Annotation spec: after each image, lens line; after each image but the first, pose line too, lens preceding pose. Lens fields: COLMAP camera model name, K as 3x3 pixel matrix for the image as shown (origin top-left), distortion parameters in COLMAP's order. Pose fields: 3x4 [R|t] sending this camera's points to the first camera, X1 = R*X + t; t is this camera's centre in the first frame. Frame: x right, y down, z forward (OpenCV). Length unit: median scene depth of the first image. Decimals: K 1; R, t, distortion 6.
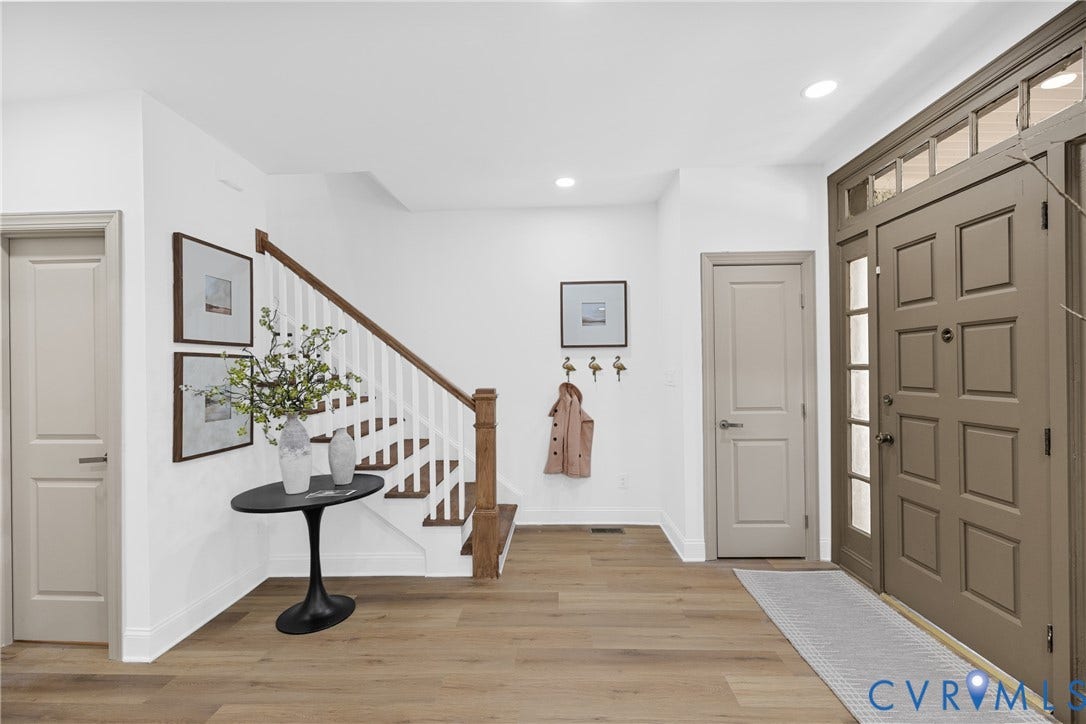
lens RADIAL K [[455.0, 0, 544.7], [0, 455.0, 366.3], [0, 0, 1]] dist [-0.001539, 0.000345]
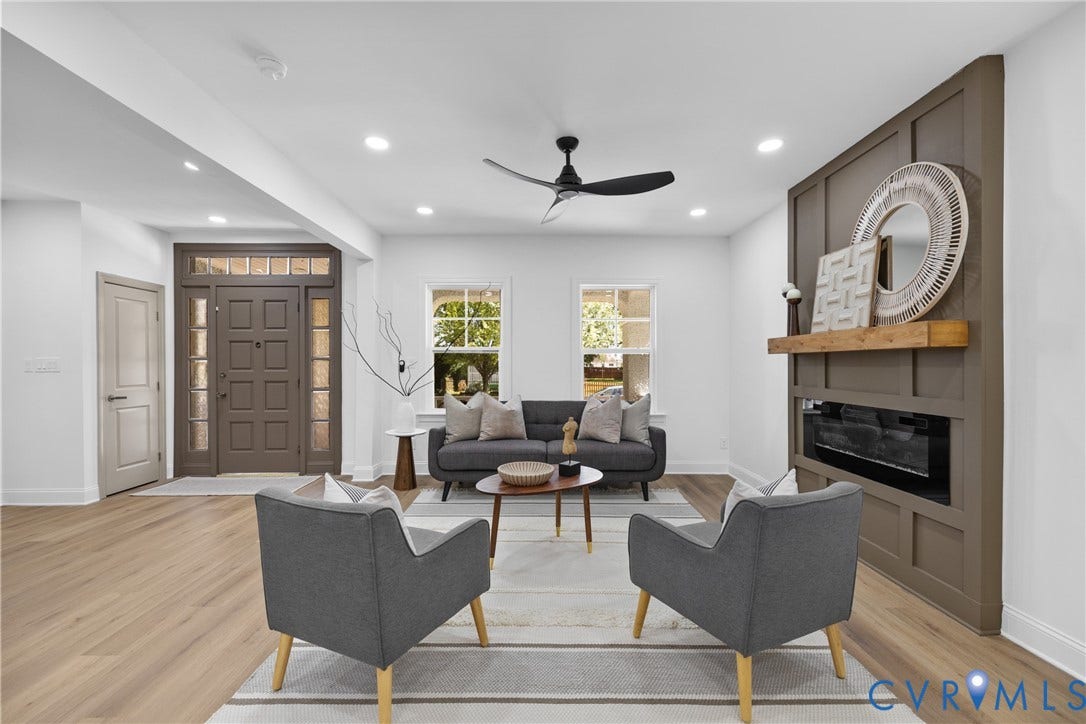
lens RADIAL K [[455.0, 0, 546.7], [0, 455.0, 366.7], [0, 0, 1]] dist [-0.001539, 0.000345]
pose [[-0.056433, 0.008719, 0.998368, -1.203036], [0.001827, 0.999961, -0.008630, 0.052449], [-0.998405, 0.001337, -0.056446, -0.278035]]
